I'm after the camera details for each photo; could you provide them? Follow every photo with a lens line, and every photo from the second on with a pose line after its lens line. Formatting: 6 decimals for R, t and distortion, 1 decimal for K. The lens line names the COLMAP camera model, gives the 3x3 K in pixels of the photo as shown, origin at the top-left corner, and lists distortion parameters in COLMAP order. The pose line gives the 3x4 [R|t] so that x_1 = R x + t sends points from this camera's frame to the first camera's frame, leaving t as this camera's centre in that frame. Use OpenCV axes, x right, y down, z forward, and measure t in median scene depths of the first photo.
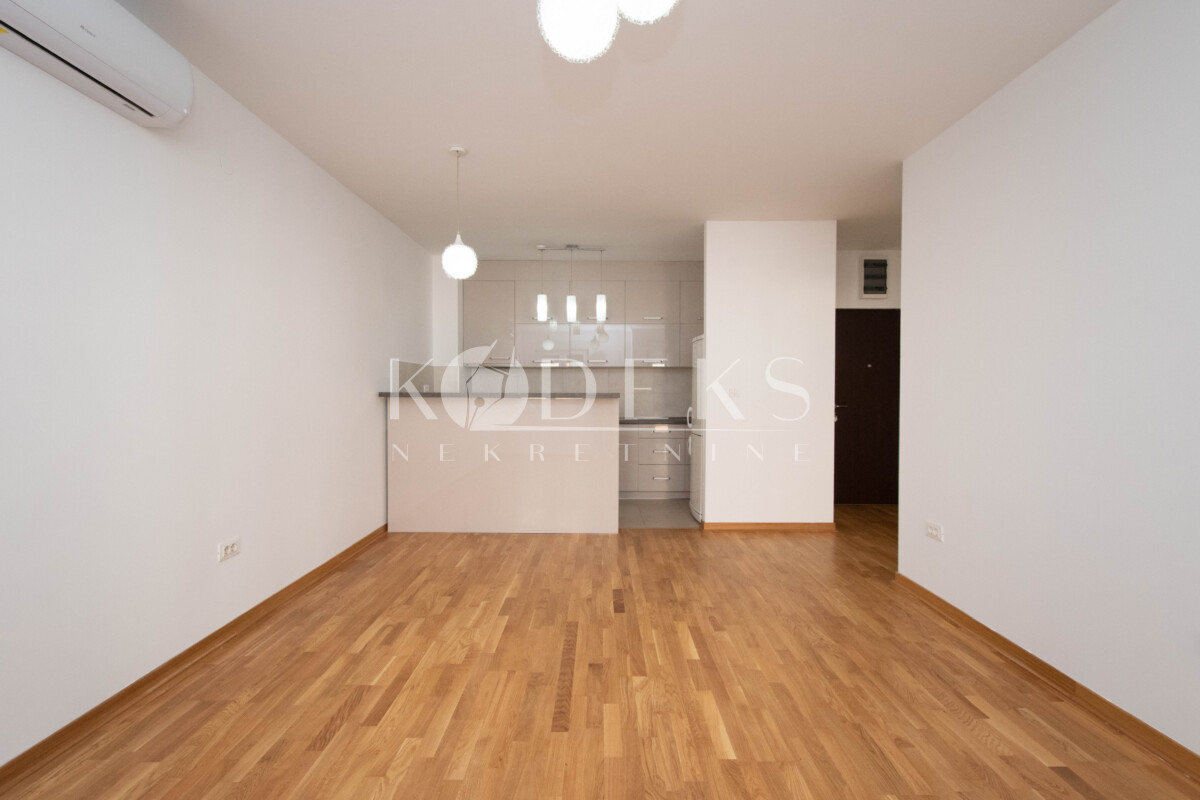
lens RADIAL K [[530.9, 0, 600.5], [0, 530.9, 397.8], [0, 0, 1]] dist [-0.001761, -0.000408]
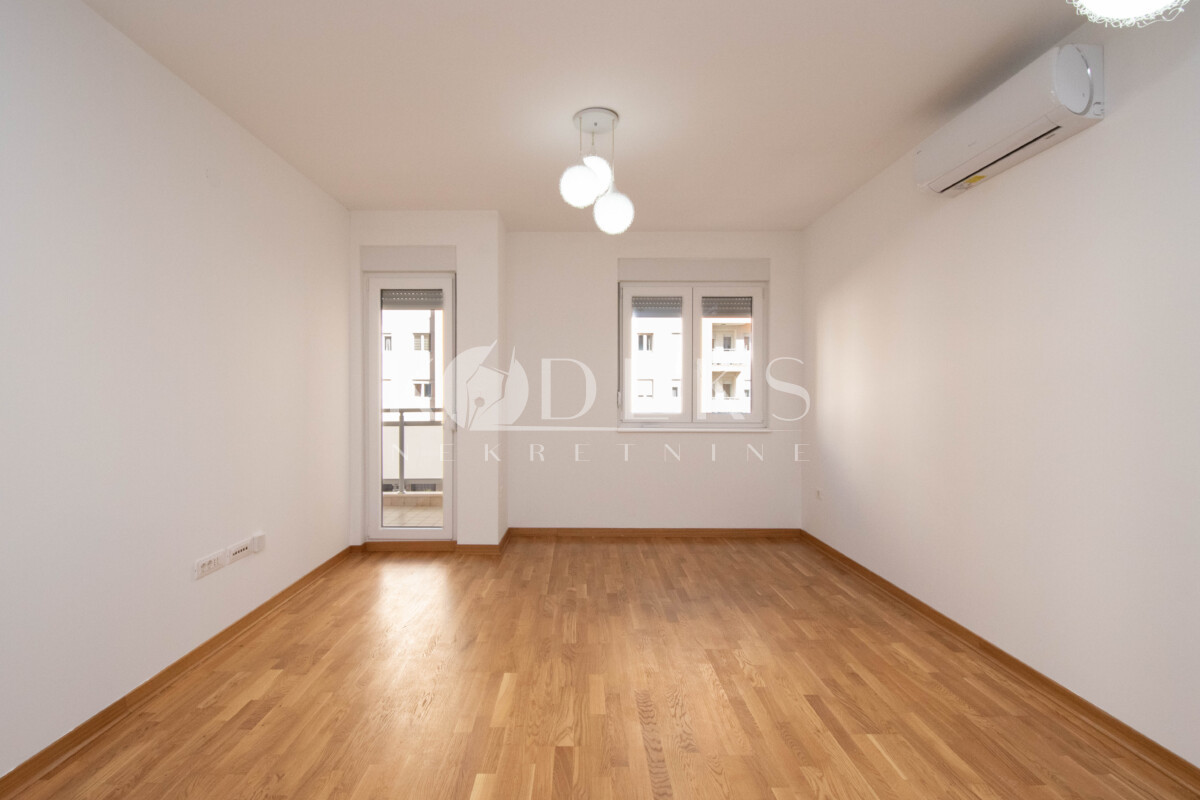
lens RADIAL K [[530.9, 0, 593.7], [0, 530.9, 397.7], [0, 0, 1]] dist [-0.001761, -0.000408]
pose [[-0.999751, -0.002245, -0.022217, 0.051649], [-0.002752, 0.999736, 0.022793, -0.041366], [0.022160, 0.022849, -0.999493, 1.972857]]
